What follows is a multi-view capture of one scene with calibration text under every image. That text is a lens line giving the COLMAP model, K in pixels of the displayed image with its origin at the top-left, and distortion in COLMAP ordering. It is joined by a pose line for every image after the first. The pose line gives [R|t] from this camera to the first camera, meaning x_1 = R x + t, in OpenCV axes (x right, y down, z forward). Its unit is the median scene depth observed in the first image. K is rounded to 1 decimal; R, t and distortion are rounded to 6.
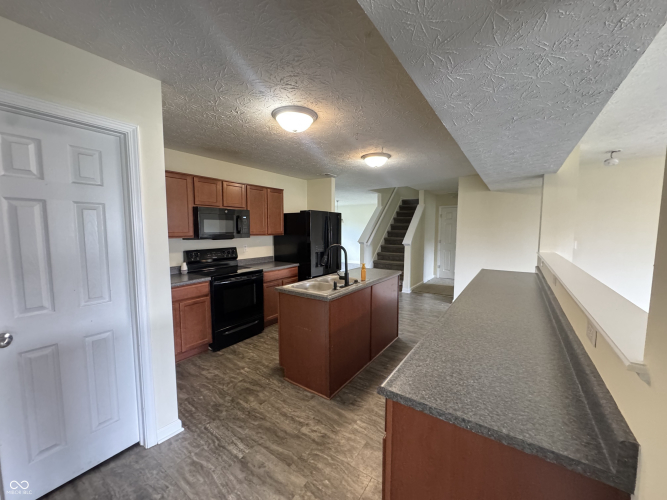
lens RADIAL K [[270.3, 0, 333.5], [0, 270.3, 250.0], [0, 0, 1]] dist [-0.000126, -0.000316]
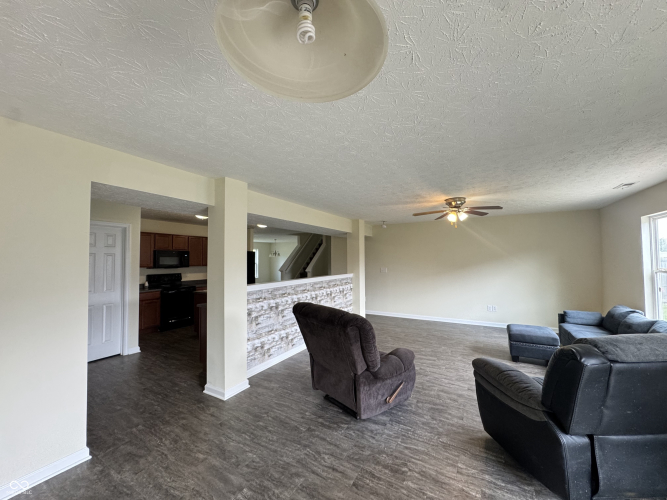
lens RADIAL K [[270.3, 0, 333.5], [0, 270.3, 250.0], [0, 0, 1]] dist [-0.000126, -0.000316]
pose [[0.997201, 0.001324, 0.074757, 0.557692], [0.007343, 0.993277, -0.115532, 0.058378], [-0.074408, 0.115757, 0.990487, -0.916134]]
